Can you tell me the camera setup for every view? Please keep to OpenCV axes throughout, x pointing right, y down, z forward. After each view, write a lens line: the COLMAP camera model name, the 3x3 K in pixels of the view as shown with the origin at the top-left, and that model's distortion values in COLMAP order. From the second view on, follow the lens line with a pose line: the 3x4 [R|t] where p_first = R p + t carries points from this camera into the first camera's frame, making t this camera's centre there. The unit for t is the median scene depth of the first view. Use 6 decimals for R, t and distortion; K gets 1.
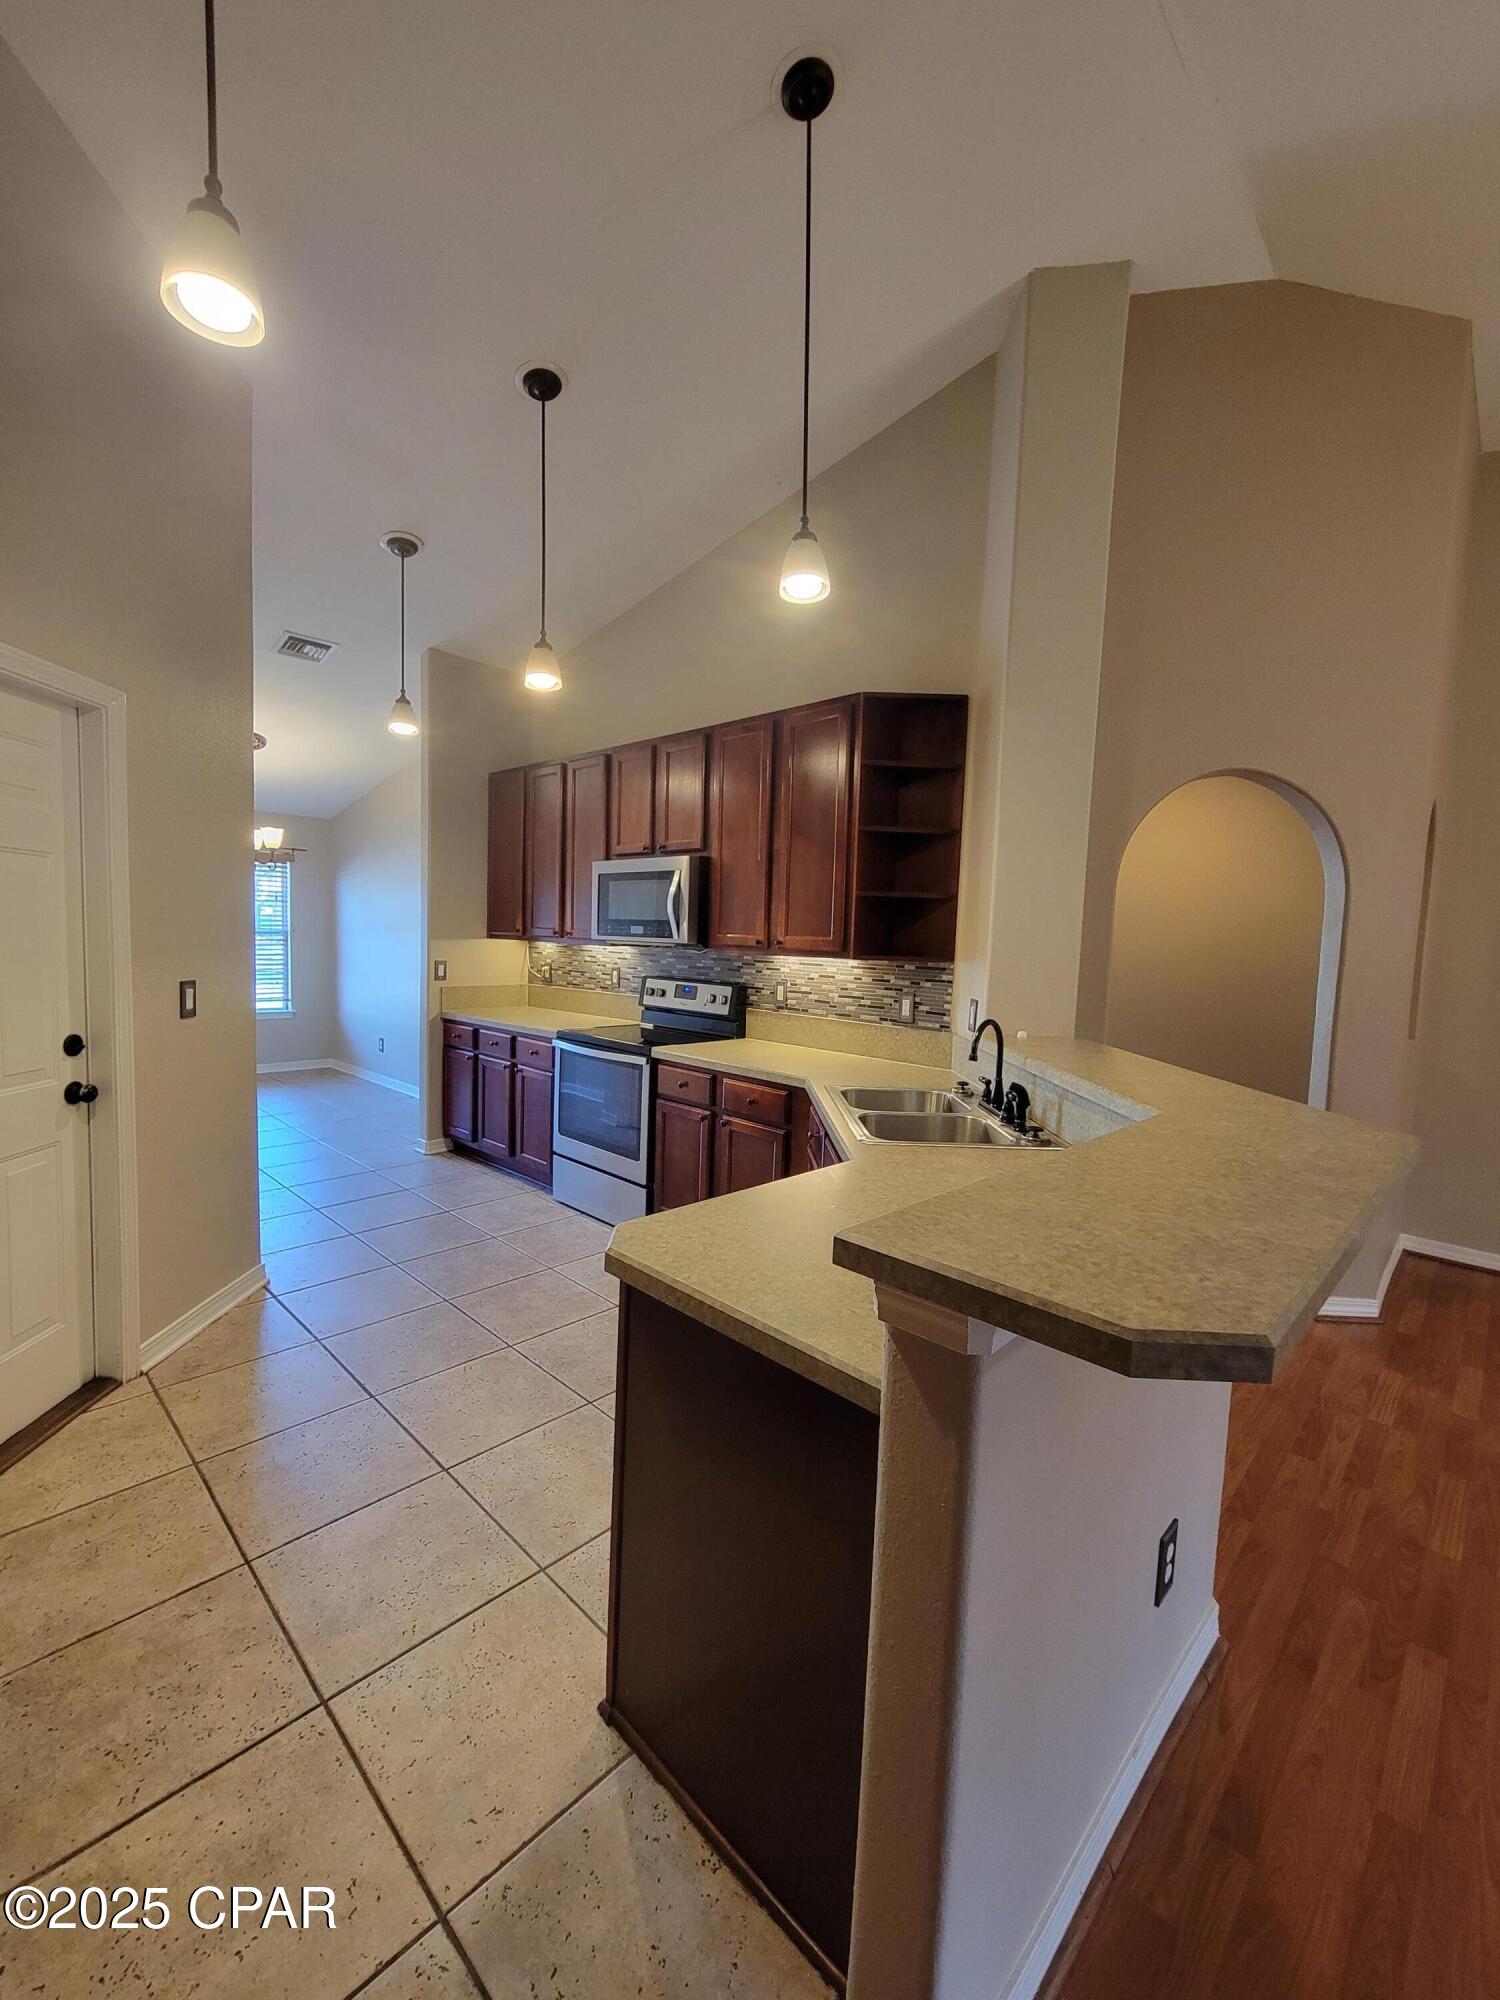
lens RADIAL K [[811.6, 0, 730.1], [0, 811.6, 999.9], [0, 0, 1]] dist [-0.001568, -0.000525]
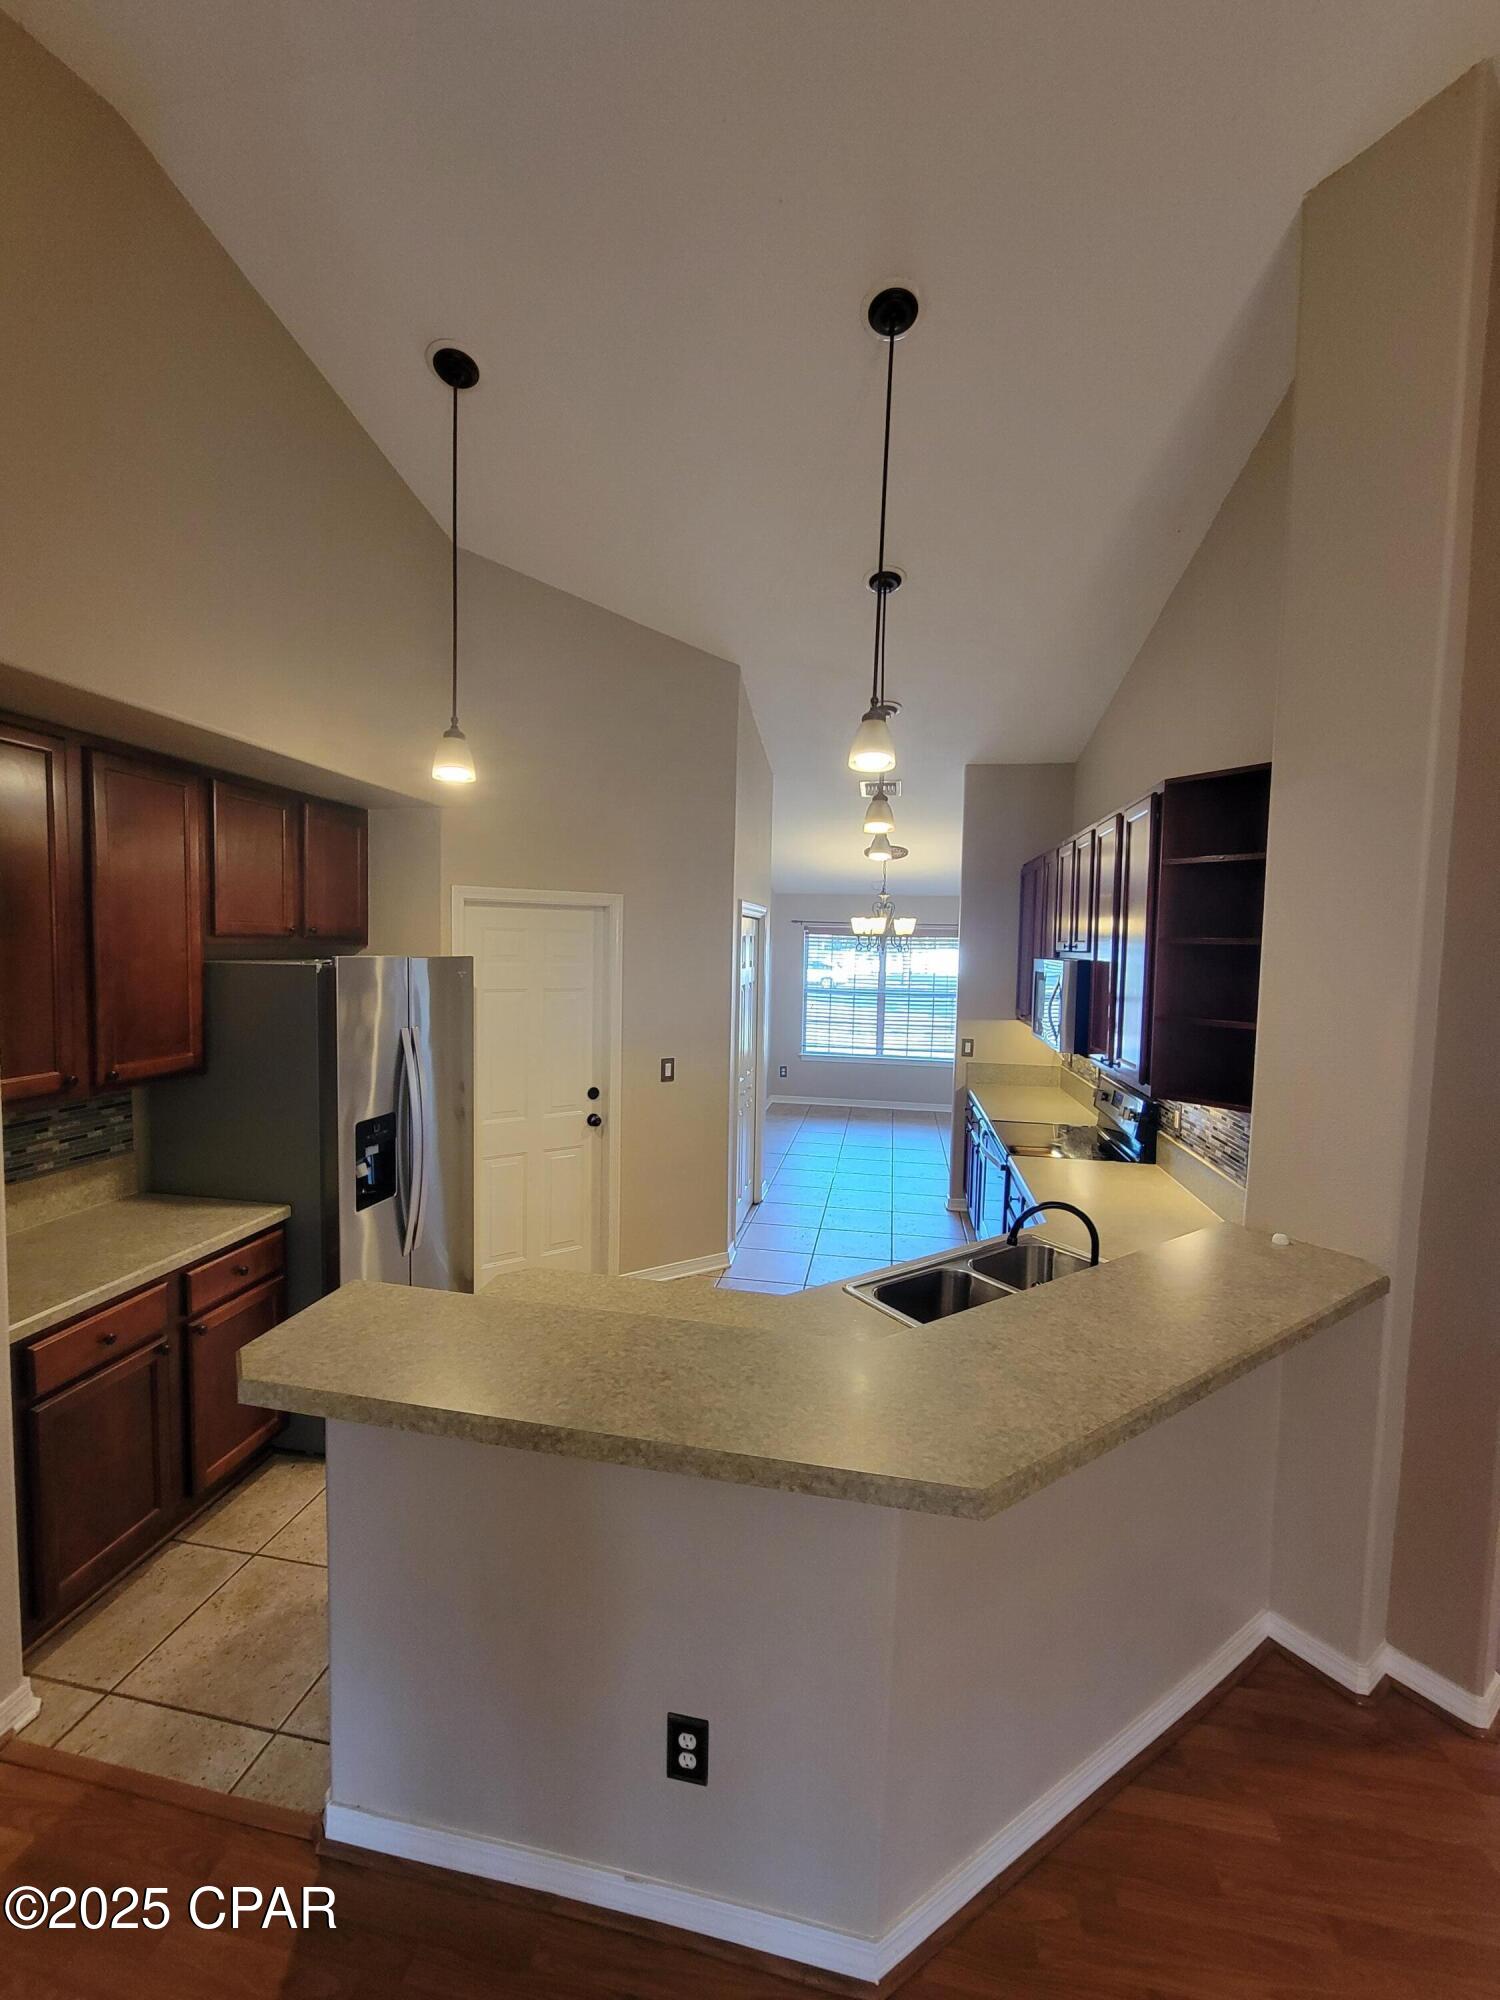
lens RADIAL K [[815.2, 0, 737.7], [0, 815.2, 998.3], [0, 0, 1]] dist [0.000470, 0.000437]
pose [[0.556797, 0.033644, -0.829967, 0.826087], [-0.068920, 0.997605, -0.005796, -0.158842], [0.827784, 0.060429, 0.557783, 0.235977]]
